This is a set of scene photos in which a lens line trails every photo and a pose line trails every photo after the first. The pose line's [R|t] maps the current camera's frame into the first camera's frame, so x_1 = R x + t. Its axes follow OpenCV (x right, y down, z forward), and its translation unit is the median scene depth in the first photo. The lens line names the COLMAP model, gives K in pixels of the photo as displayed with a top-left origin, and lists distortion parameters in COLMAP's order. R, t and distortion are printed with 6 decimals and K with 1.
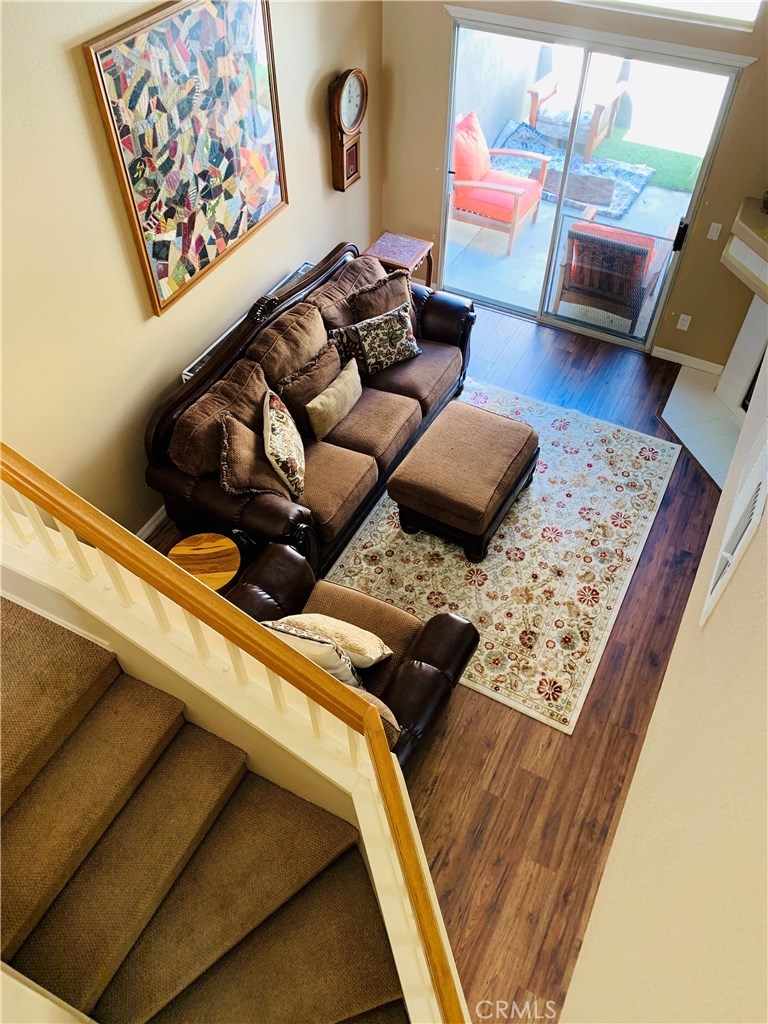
lens RADIAL K [[782.5, 0, 391.9], [0, 782.5, 503.5], [0, 0, 1]] dist [0.074856, -0.082788]
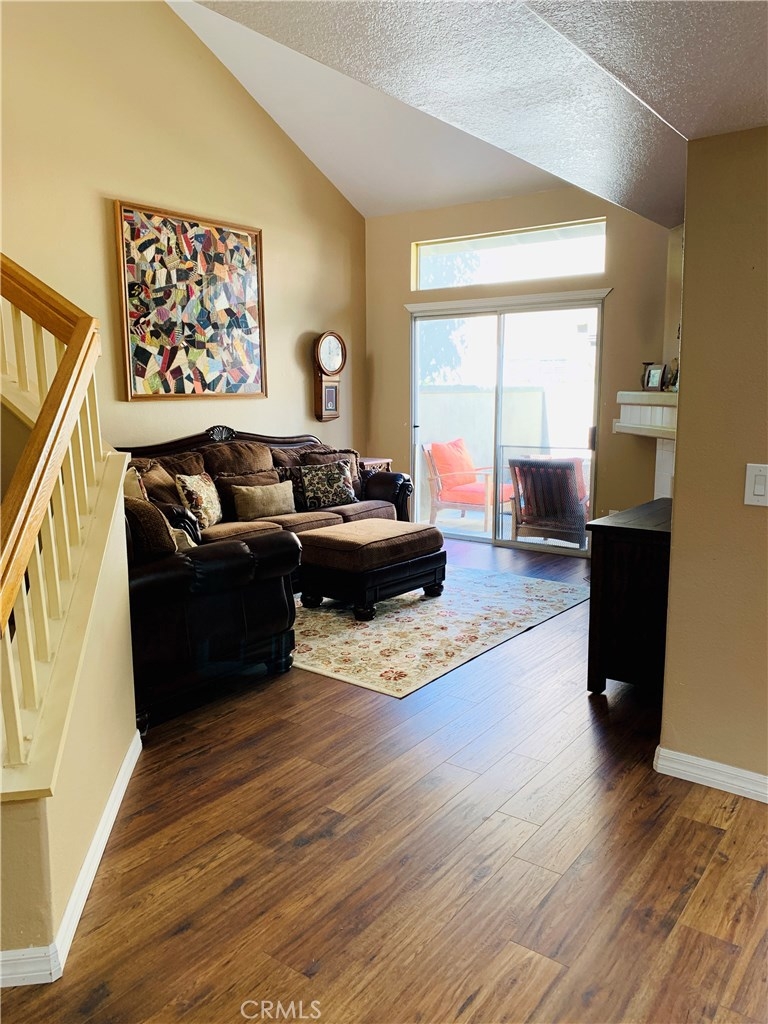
lens RADIAL K [[782.5, 0, 391.9], [0, 782.5, 503.5], [0, 0, 1]] dist [0.074856, -0.082788]
pose [[0.986723, 0.018611, -0.161343, 0.339012], [-0.116934, 0.770830, -0.626217, 0.647675], [0.112713, 0.636769, 0.762772, 0.181872]]
